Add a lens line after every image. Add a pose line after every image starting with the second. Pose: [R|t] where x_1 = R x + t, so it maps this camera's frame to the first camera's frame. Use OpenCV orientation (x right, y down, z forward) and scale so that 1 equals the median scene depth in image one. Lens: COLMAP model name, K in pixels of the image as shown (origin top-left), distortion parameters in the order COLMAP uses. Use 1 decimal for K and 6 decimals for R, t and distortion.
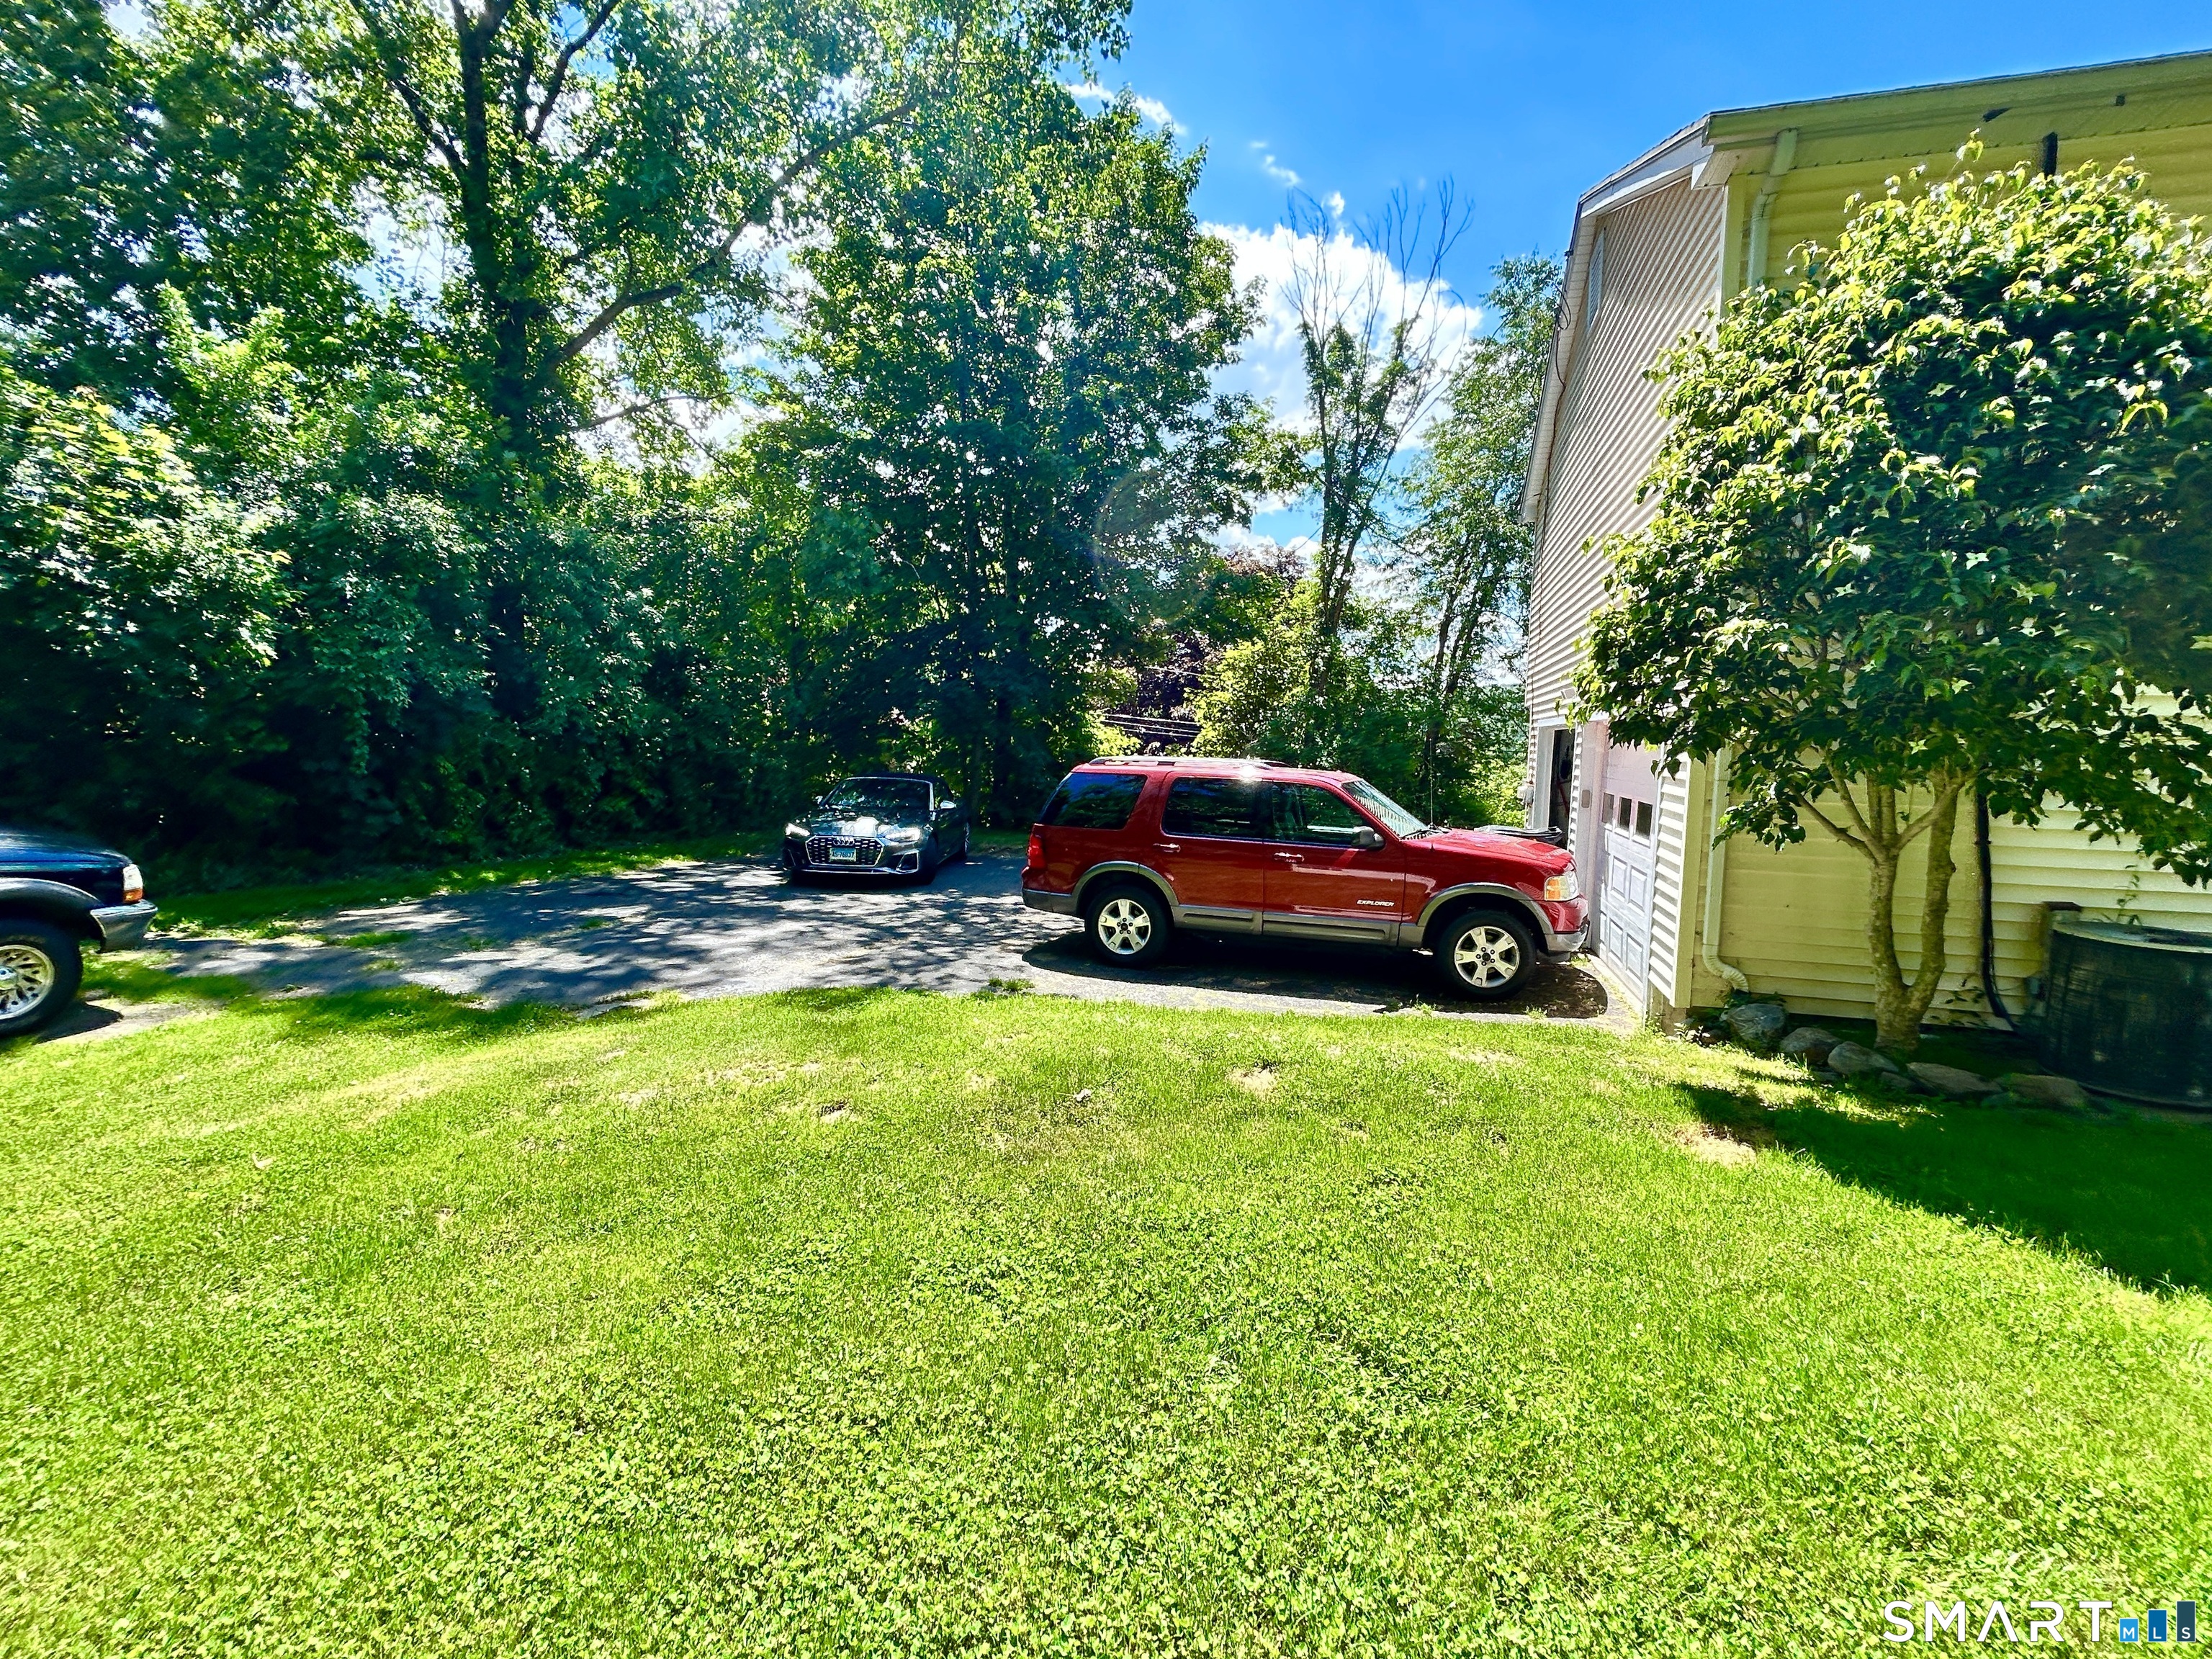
lens RADIAL K [[915.3, 0, 1111.0], [0, 915.3, 817.1], [0, 0, 1]] dist [0.000070, 0.001331]
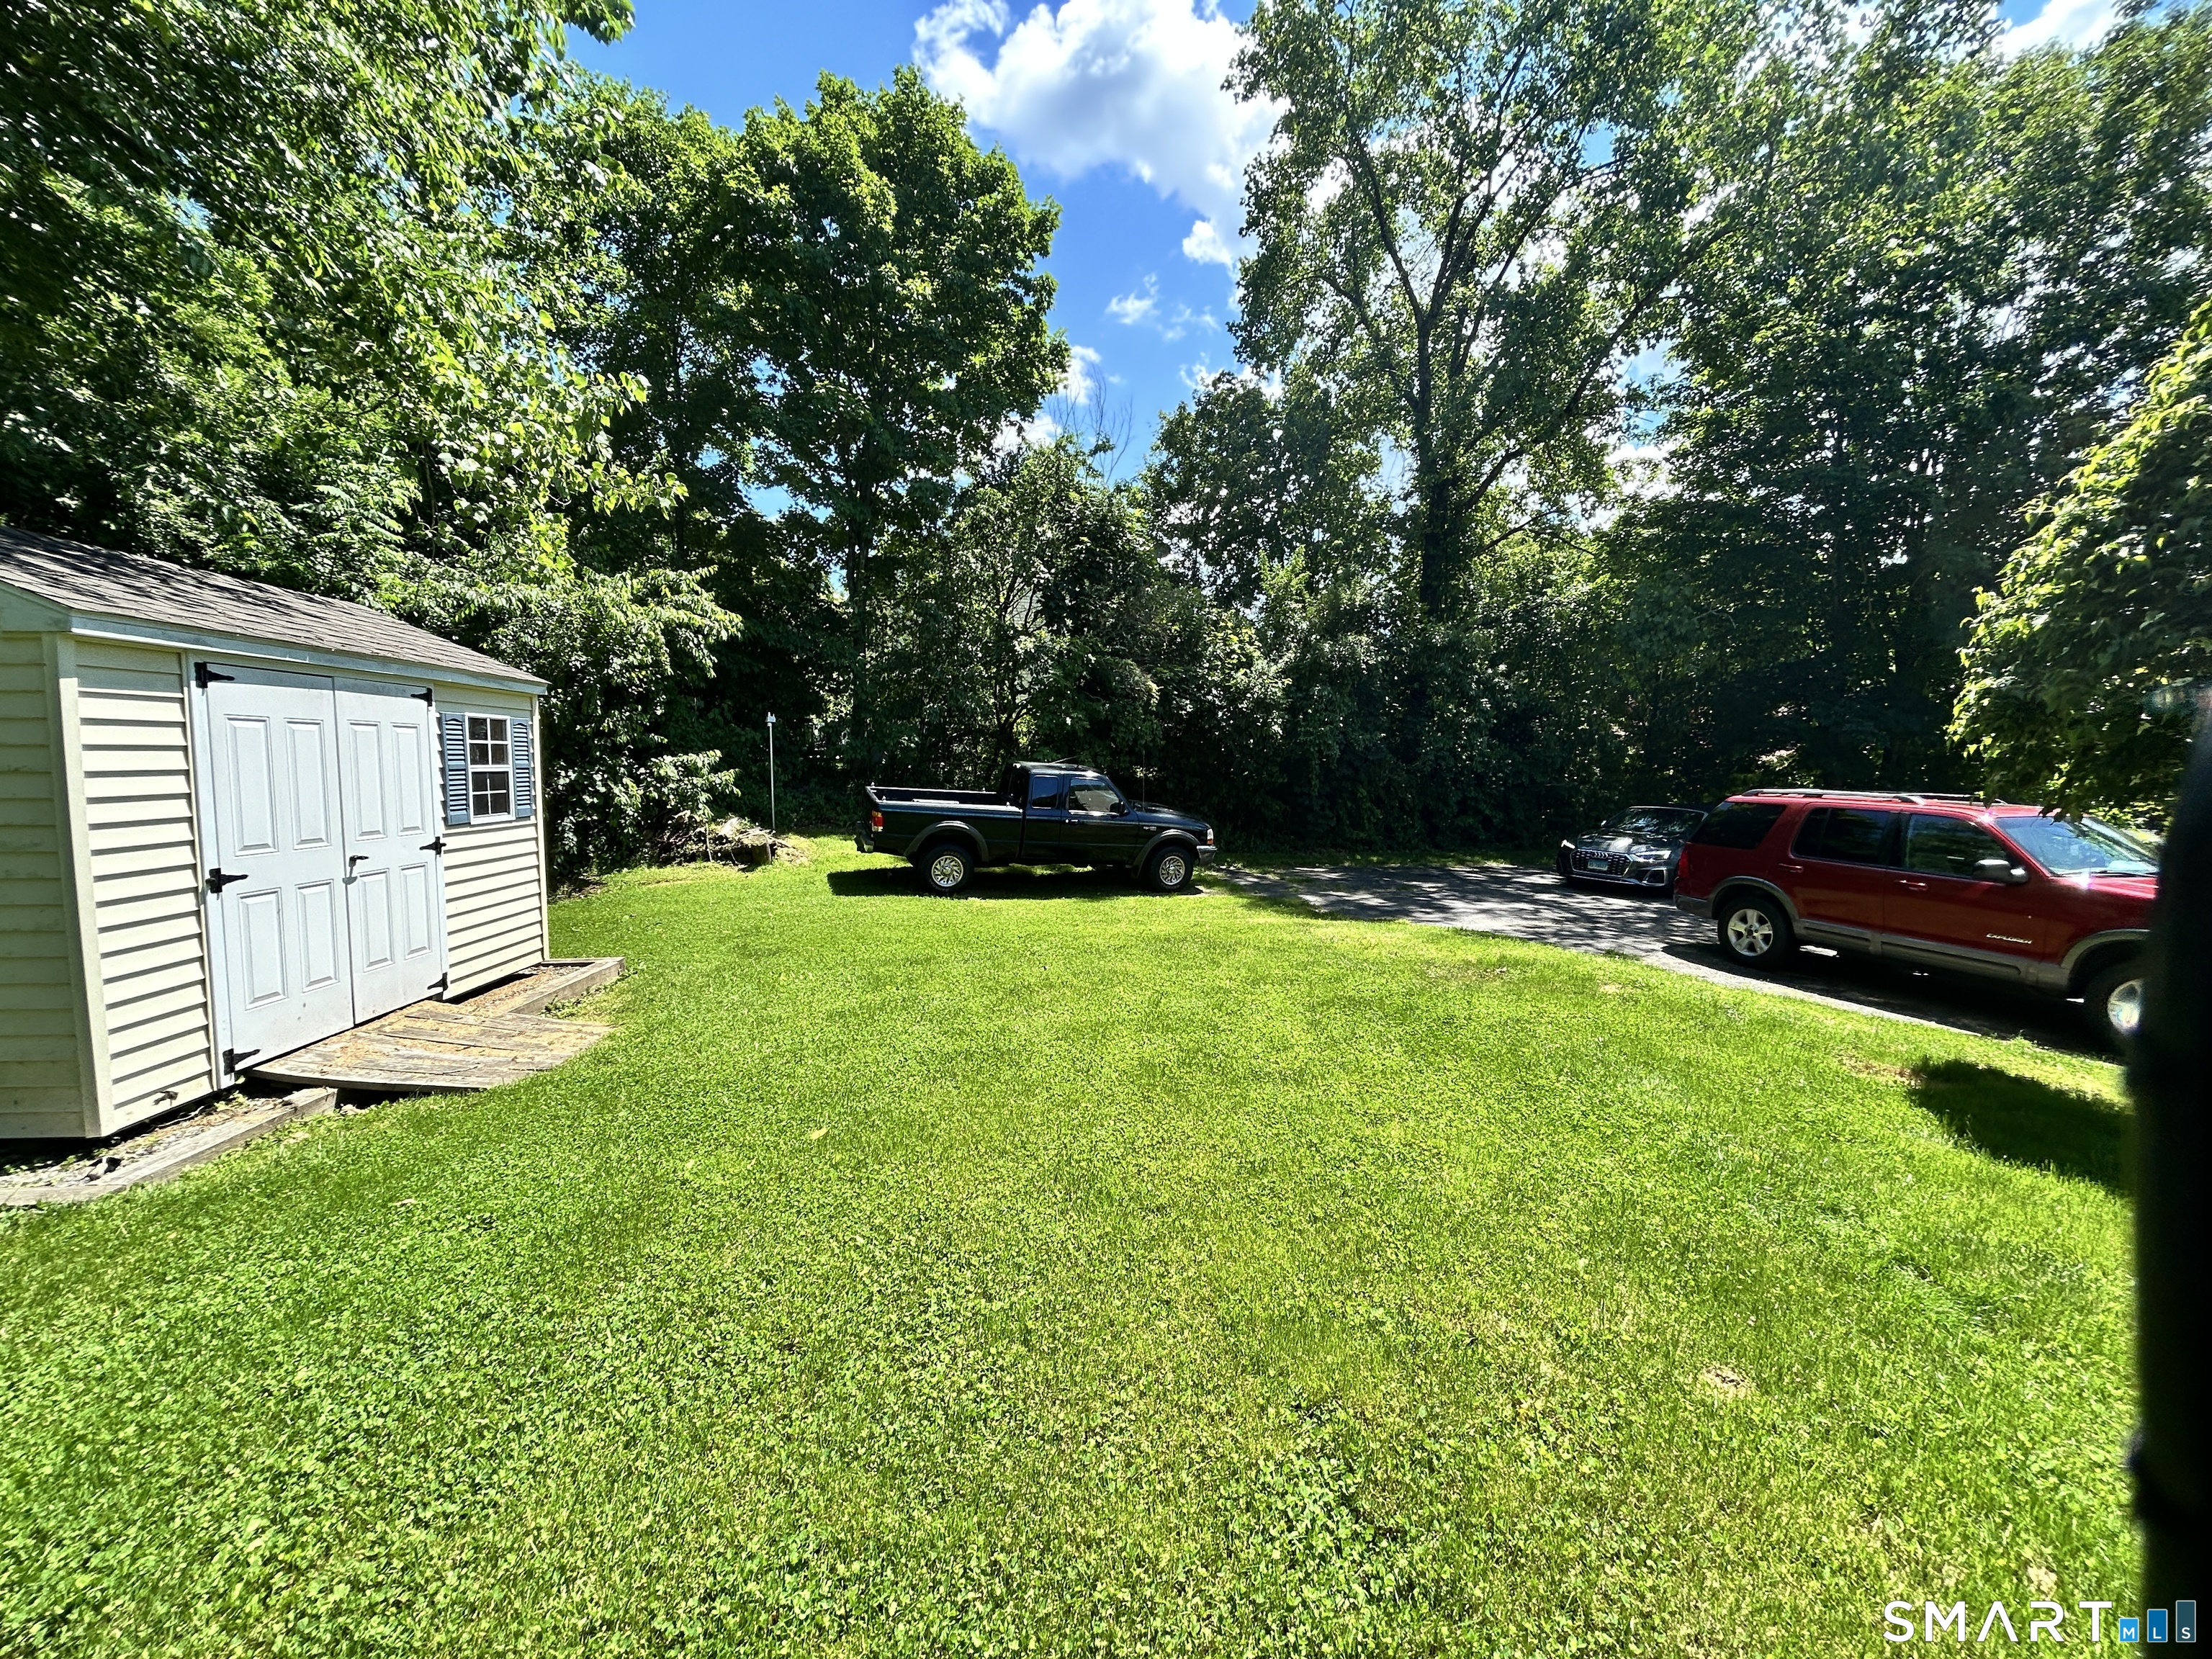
lens RADIAL K [[915.3, 0, 1111.0], [0, 915.3, 817.1], [0, 0, 1]] dist [0.000070, 0.001331]
pose [[0.526867, 0.037436, -0.849123, 0.501078], [-0.070009, 0.997546, 0.000541, 0.024499], [0.847060, 0.059161, 0.528195, -0.290270]]
